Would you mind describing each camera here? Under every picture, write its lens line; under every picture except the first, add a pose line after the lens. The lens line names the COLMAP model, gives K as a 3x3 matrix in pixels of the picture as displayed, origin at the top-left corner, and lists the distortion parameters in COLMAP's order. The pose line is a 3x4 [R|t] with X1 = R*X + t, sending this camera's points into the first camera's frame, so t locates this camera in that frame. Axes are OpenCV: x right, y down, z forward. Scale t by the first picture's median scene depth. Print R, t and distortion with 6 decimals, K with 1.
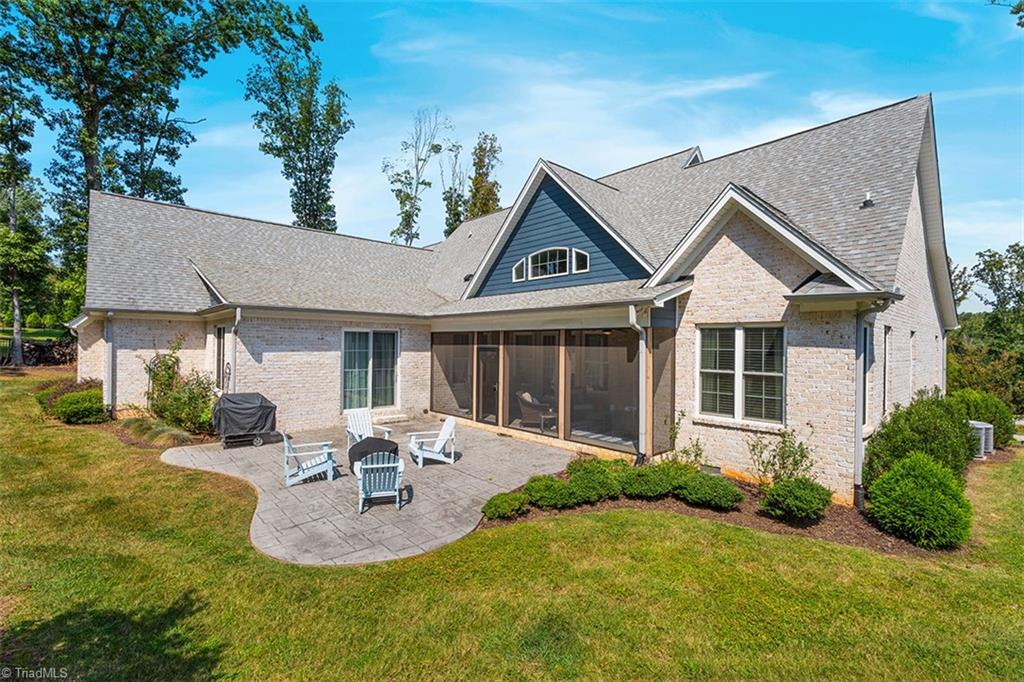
lens RADIAL K [[451.3, 0, 509.2], [0, 451.3, 344.2], [0, 0, 1]] dist [-0.001077, -0.000483]
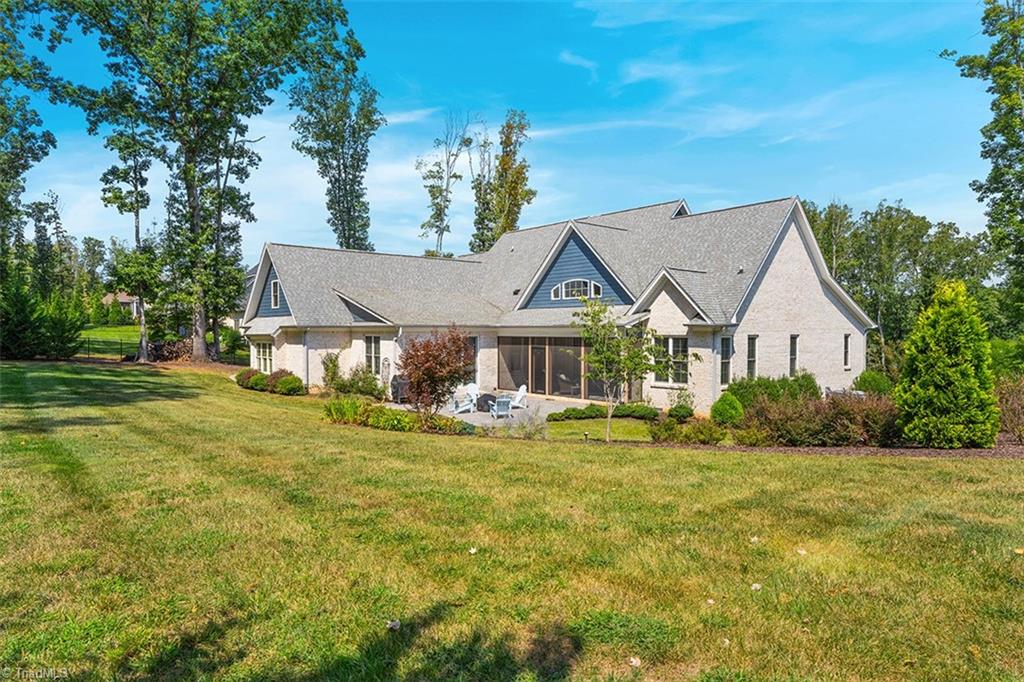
lens RADIAL K [[632.7, 0, 493.7], [0, 632.7, 326.8], [0, 0, 1]] dist [-0.002212, -0.000052]
pose [[0.997947, -0.012923, -0.062735, -0.047884], [0.012756, 0.999914, -0.003063, -0.045499], [0.062769, 0.002256, 0.998026, -0.964890]]
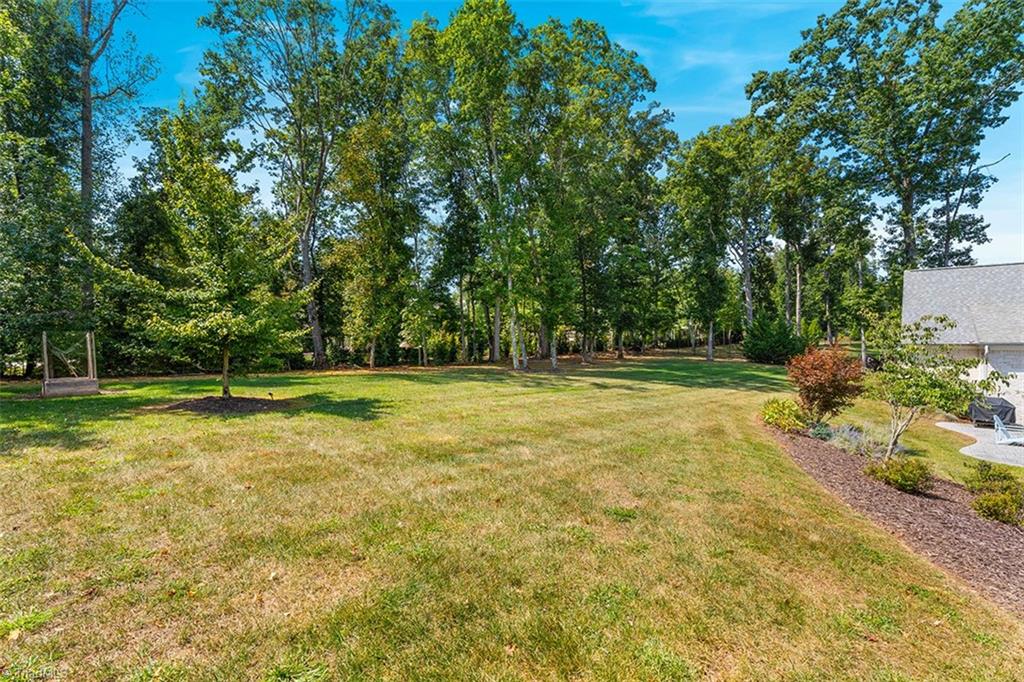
lens RADIAL K [[451.3, 0, 509.2], [0, 451.3, 344.2], [0, 0, 1]] dist [-0.001077, -0.000483]
pose [[0.085686, -0.013006, -0.996237, 0.589296], [-0.002115, 0.999910, -0.013236, -0.038196], [0.996320, 0.003241, 0.085651, -0.584823]]
